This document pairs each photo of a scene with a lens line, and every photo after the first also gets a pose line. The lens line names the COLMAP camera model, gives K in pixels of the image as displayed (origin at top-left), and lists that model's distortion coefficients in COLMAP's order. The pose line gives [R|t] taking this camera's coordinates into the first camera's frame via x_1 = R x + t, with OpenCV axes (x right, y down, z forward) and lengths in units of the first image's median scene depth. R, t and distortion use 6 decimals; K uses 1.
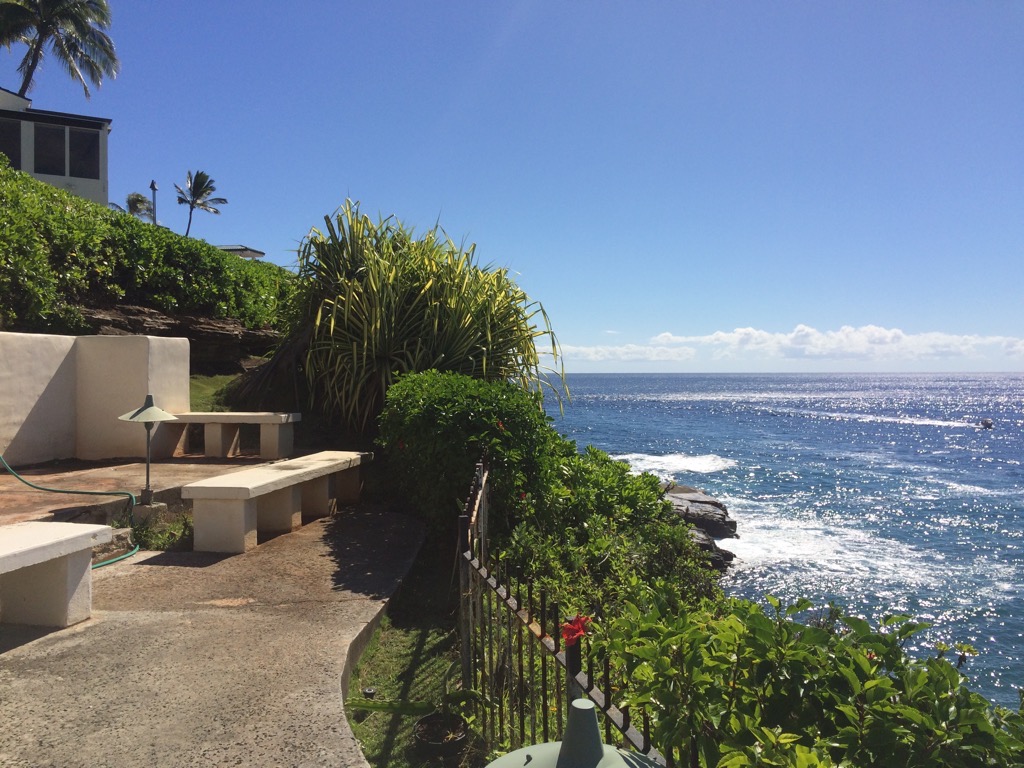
lens RADIAL K [[881.1, 0, 511.8], [0, 881.1, 378.4], [0, 0, 1]] dist [0.078636, -0.113018]
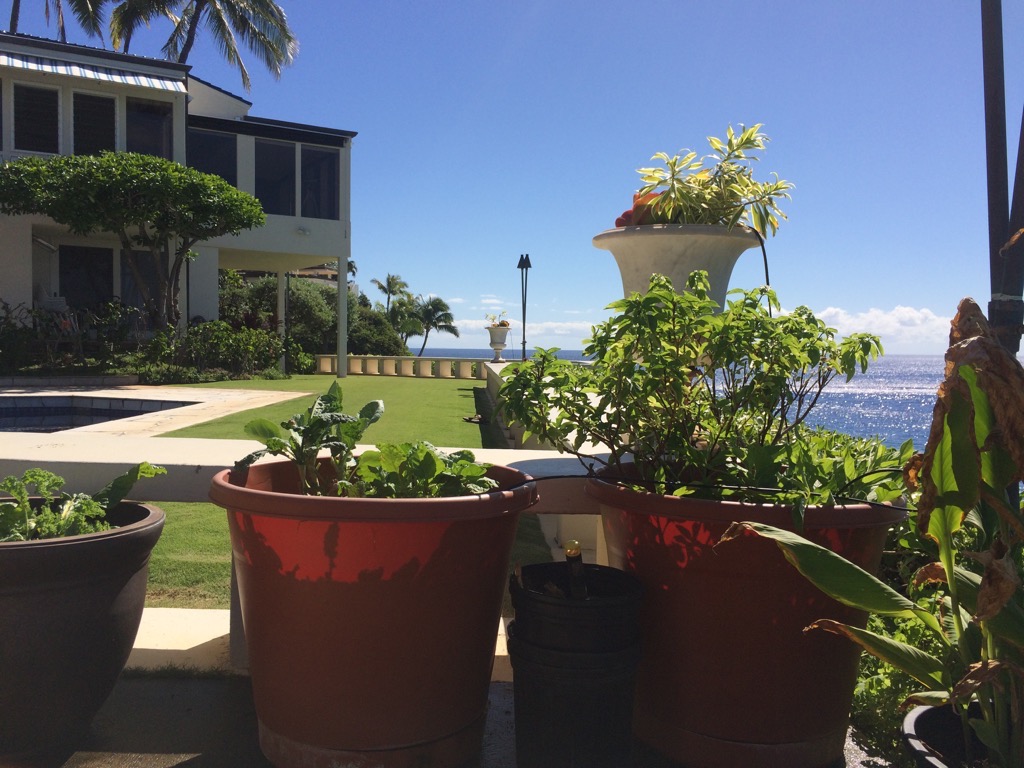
lens RADIAL K [[881.1, 0, 516.2], [0, 881.1, 381.7], [0, 0, 1]] dist [0.078636, -0.113018]
pose [[0.999810, 0.015972, -0.011188, -0.745491], [-0.015615, 0.999387, 0.031332, -0.287234], [0.011682, -0.031151, 0.999446, 0.739876]]
